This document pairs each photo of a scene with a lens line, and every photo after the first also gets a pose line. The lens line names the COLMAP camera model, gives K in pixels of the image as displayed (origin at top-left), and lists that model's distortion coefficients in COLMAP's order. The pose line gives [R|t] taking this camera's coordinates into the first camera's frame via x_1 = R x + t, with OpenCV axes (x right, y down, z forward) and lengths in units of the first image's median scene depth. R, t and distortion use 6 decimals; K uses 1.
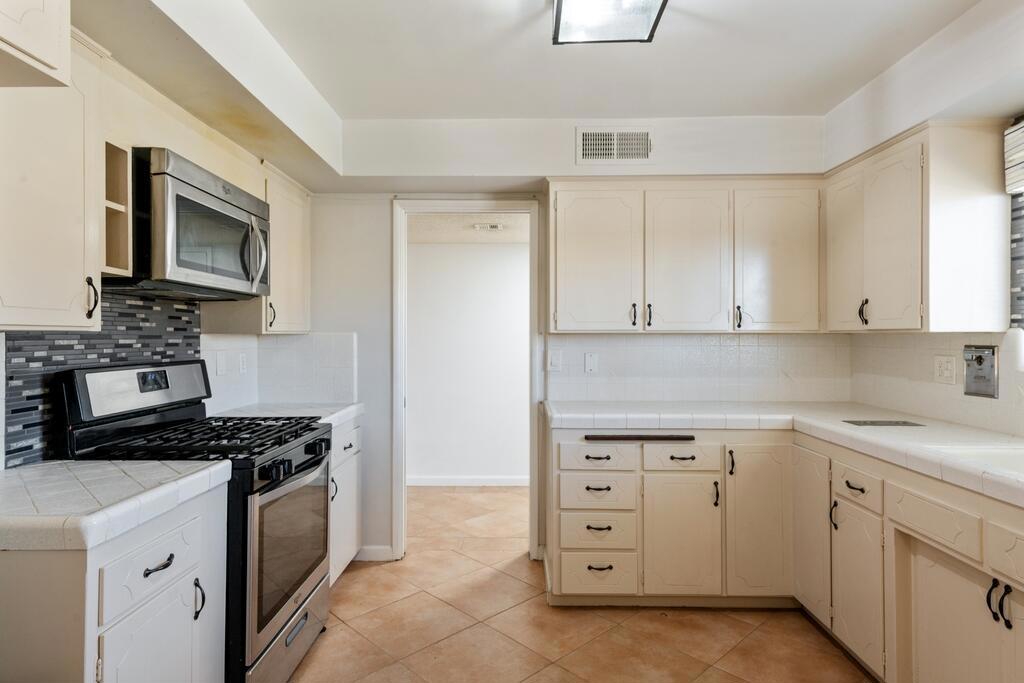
lens RADIAL K [[569.3, 0, 506.2], [0, 569.3, 336.0], [0, 0, 1]] dist [0.028150, -0.013670]
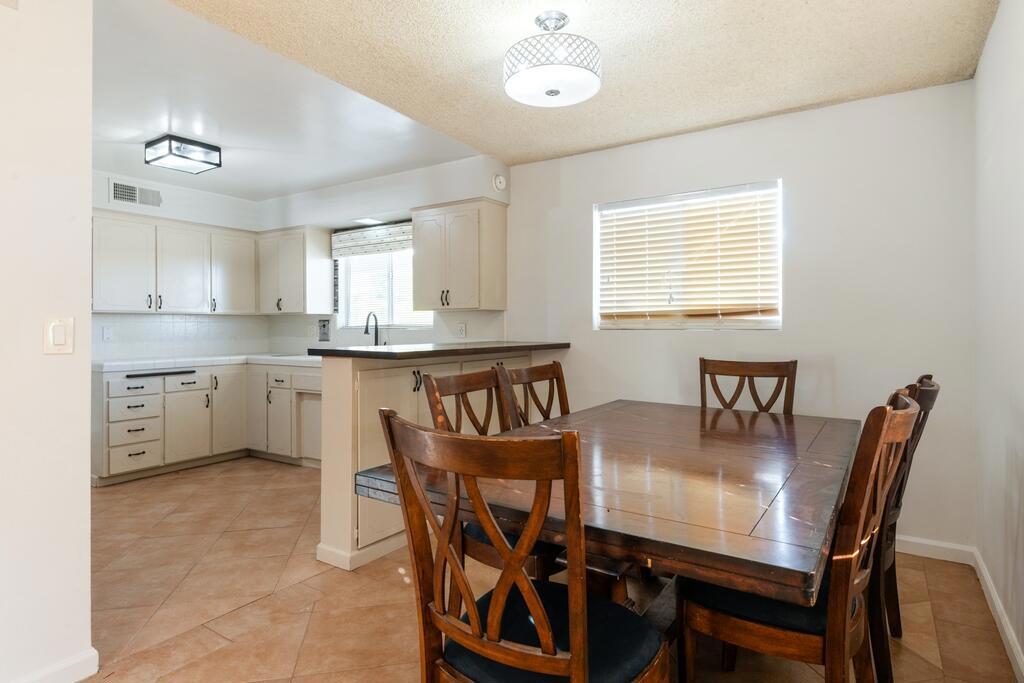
lens RADIAL K [[565.0, 0, 532.1], [0, 565.0, 324.1], [0, 0, 1]] dist [0.004535, -0.006769]
pose [[0.508275, 0.002125, 0.861192, -0.663272], [0.003967, 0.999981, -0.004808, 0.042062], [-0.861185, 0.005860, 0.508257, -0.816946]]
